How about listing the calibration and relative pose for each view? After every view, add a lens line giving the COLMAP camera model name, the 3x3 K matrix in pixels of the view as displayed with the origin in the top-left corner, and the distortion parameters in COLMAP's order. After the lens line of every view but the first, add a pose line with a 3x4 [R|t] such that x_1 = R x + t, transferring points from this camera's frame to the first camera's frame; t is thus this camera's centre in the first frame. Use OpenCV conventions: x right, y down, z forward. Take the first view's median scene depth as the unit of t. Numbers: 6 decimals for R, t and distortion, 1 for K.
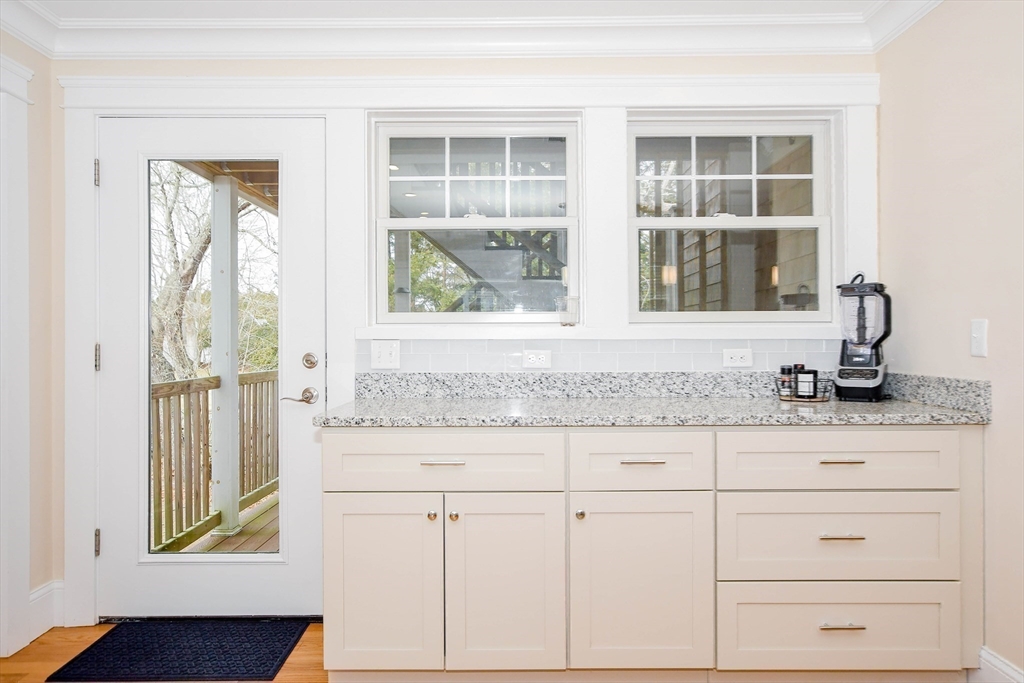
lens RADIAL K [[716.3, 0, 512.0], [0, 716.3, 341.5], [0, 0, 1]] dist [0.003282, 0.000596]
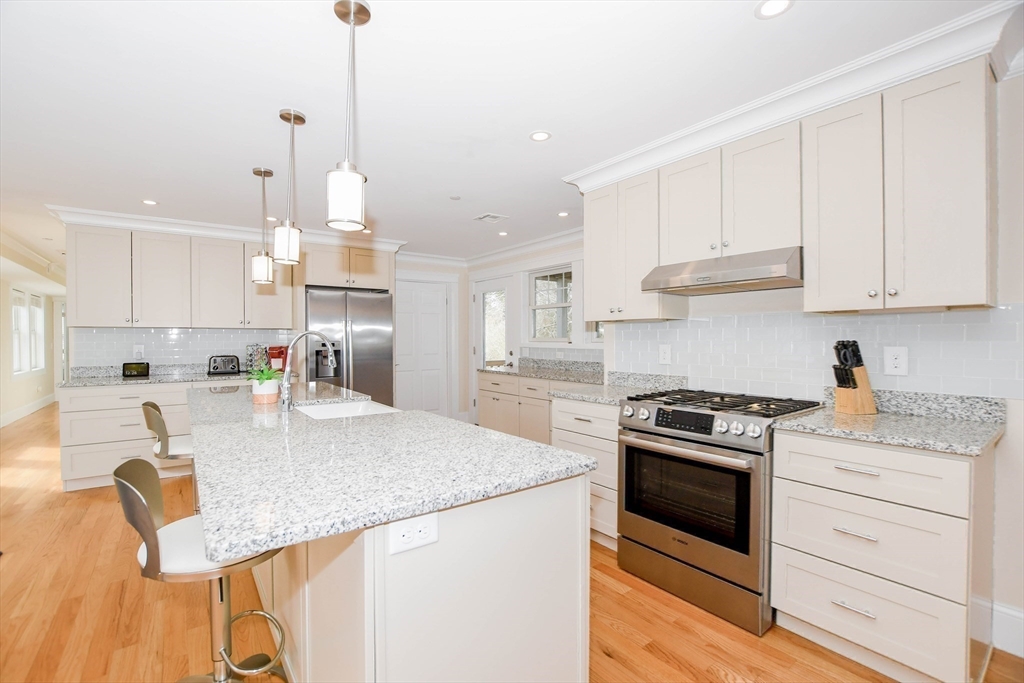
lens RADIAL K [[447.0, 0, 512.0], [0, 447.0, 341.5], [0, 0, 1]] dist [-0.037735, 0.000055]
pose [[0.595723, 0.007210, -0.803158, 1.392054], [-0.000882, 0.999965, 0.008322, -0.045134], [0.803190, -0.004249, 0.595708, -0.187803]]
